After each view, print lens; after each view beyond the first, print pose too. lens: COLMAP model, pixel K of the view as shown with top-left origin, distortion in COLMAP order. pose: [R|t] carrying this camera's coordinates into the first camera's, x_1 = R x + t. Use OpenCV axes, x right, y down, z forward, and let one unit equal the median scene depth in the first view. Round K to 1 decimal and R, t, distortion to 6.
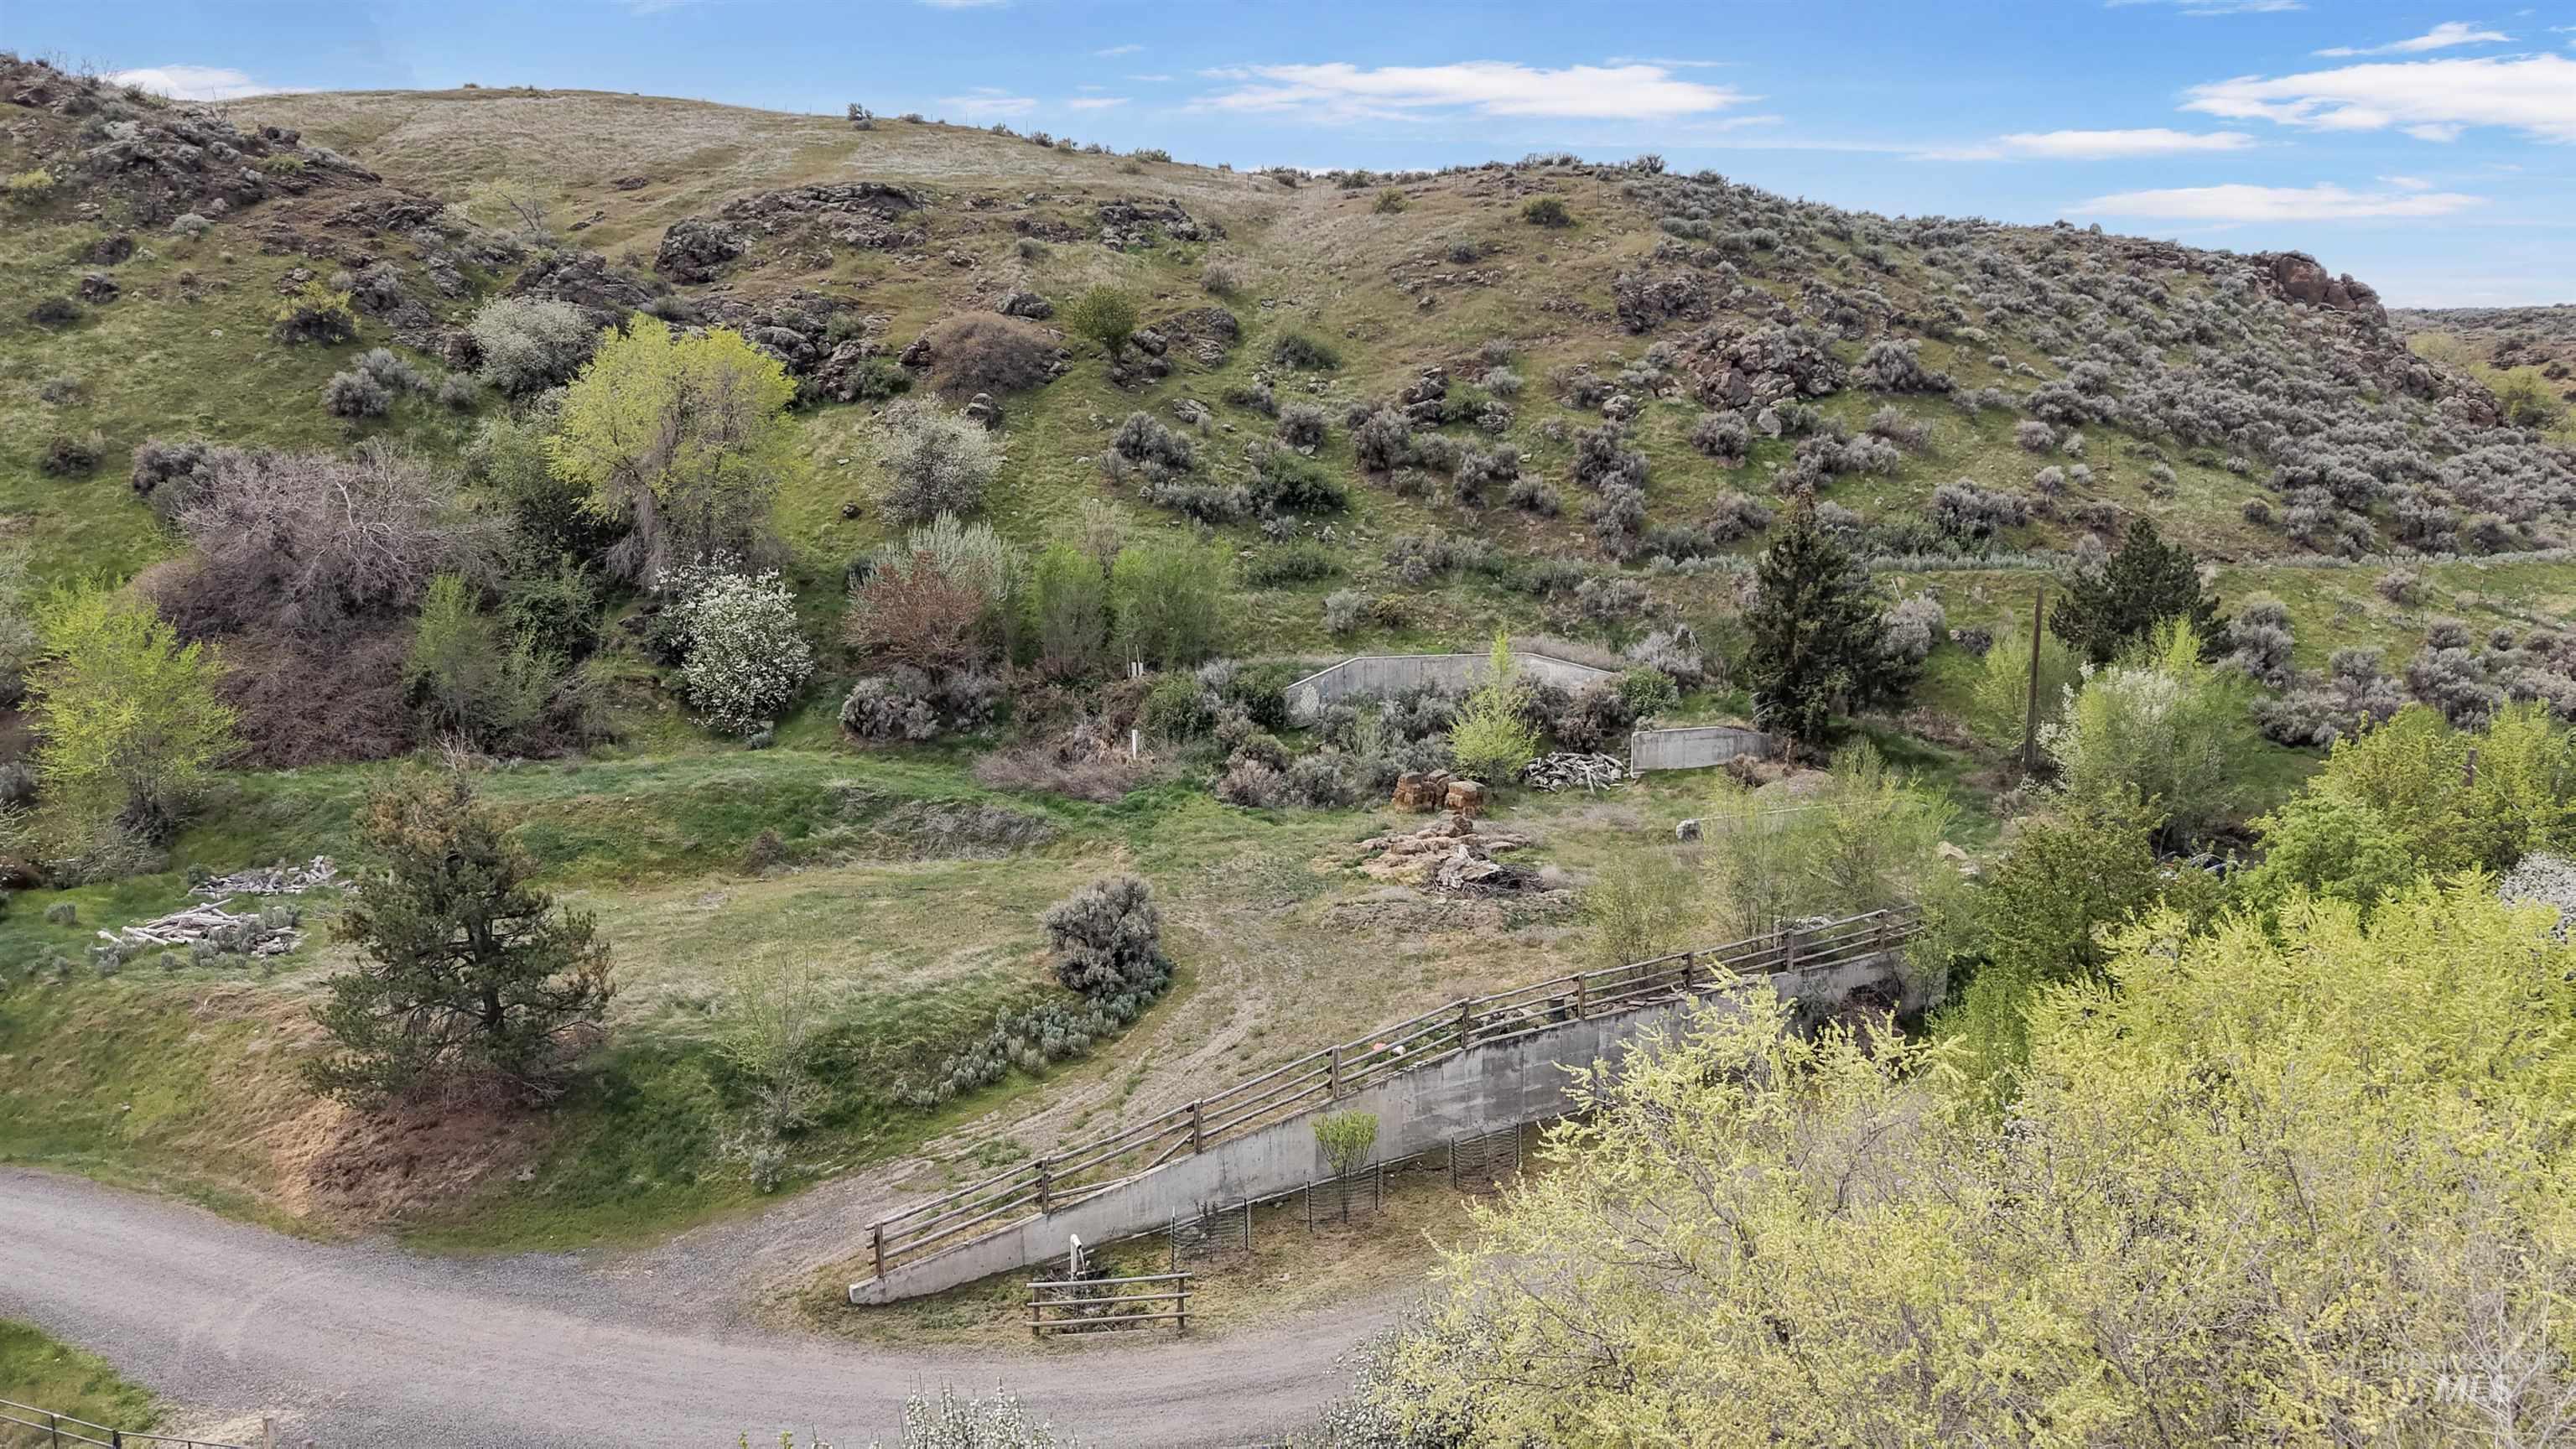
lens RADIAL K [[1700.6, 0, 1280.0], [0, 1700.6, 792.8], [0, 0, 1]] dist [0.079057, -0.101298]
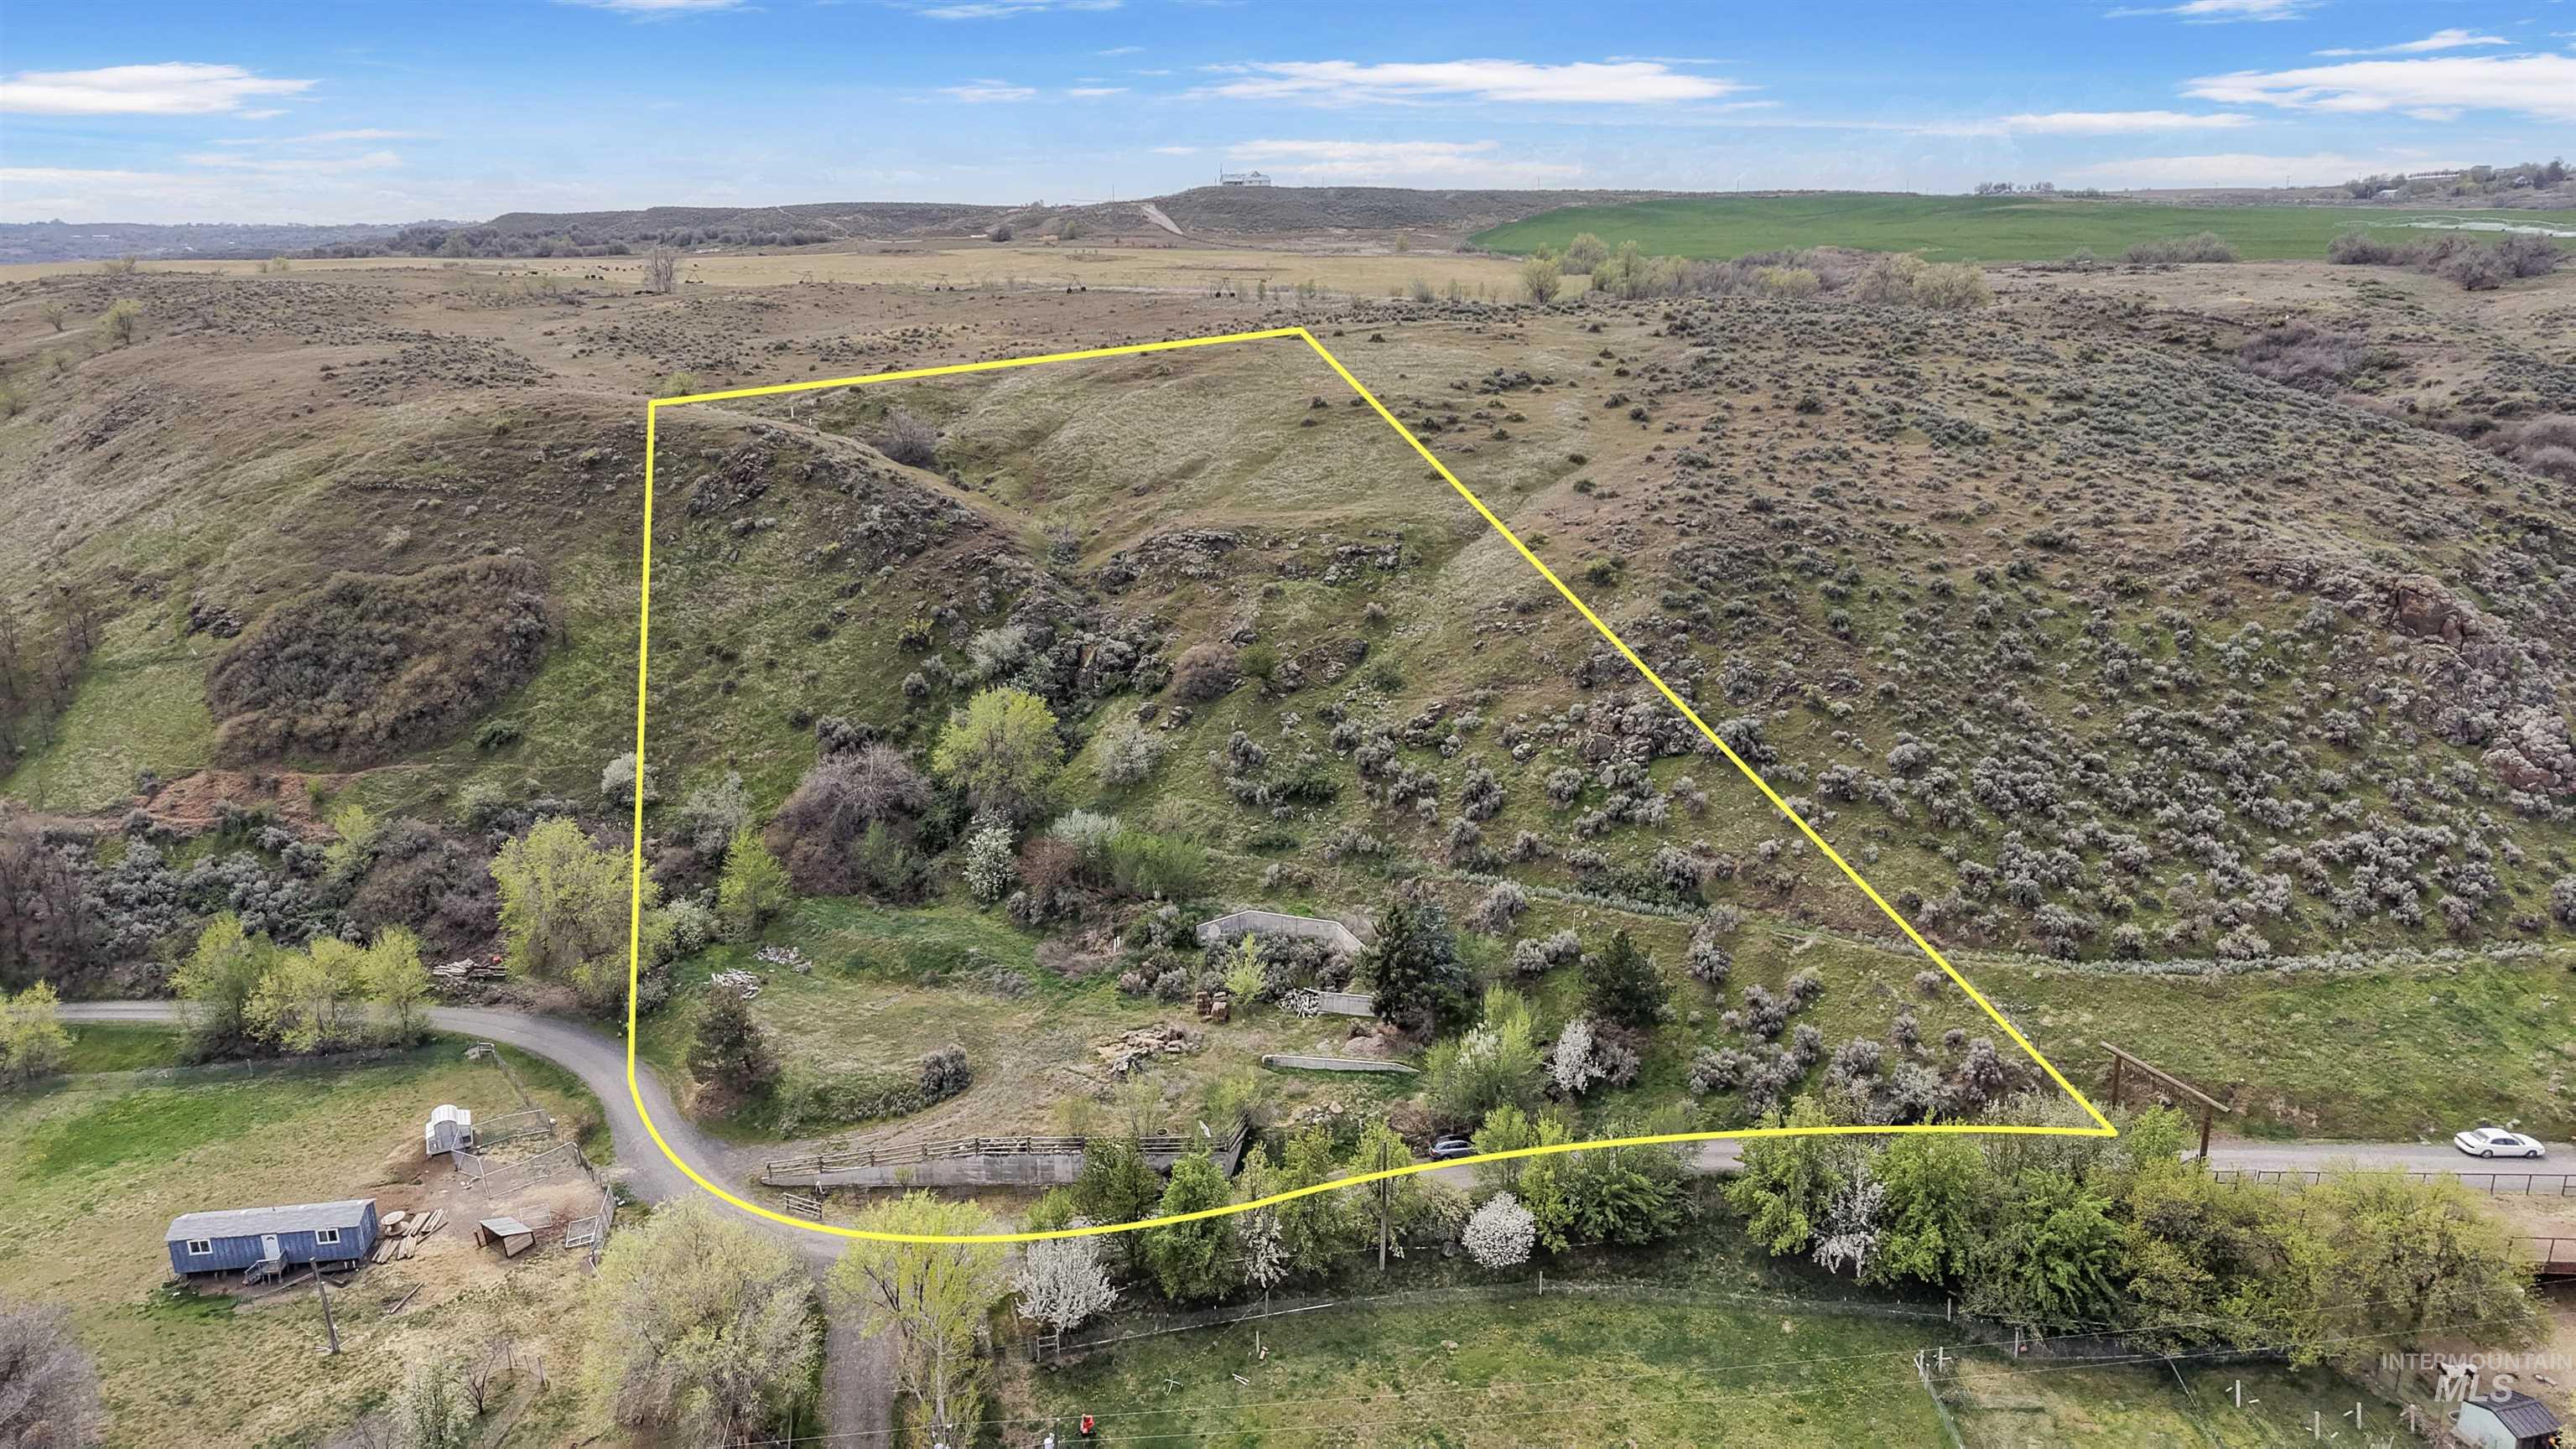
lens RADIAL K [[1700.6, 0, 1280.0], [0, 1700.6, 792.8], [0, 0, 1]] dist [0.079057, -0.101298]
pose [[0.831011, 0.161682, -0.532241, 1.153410], [-0.096531, 0.984225, 0.148265, -0.536761], [0.547817, -0.071832, 0.833509, -0.608649]]
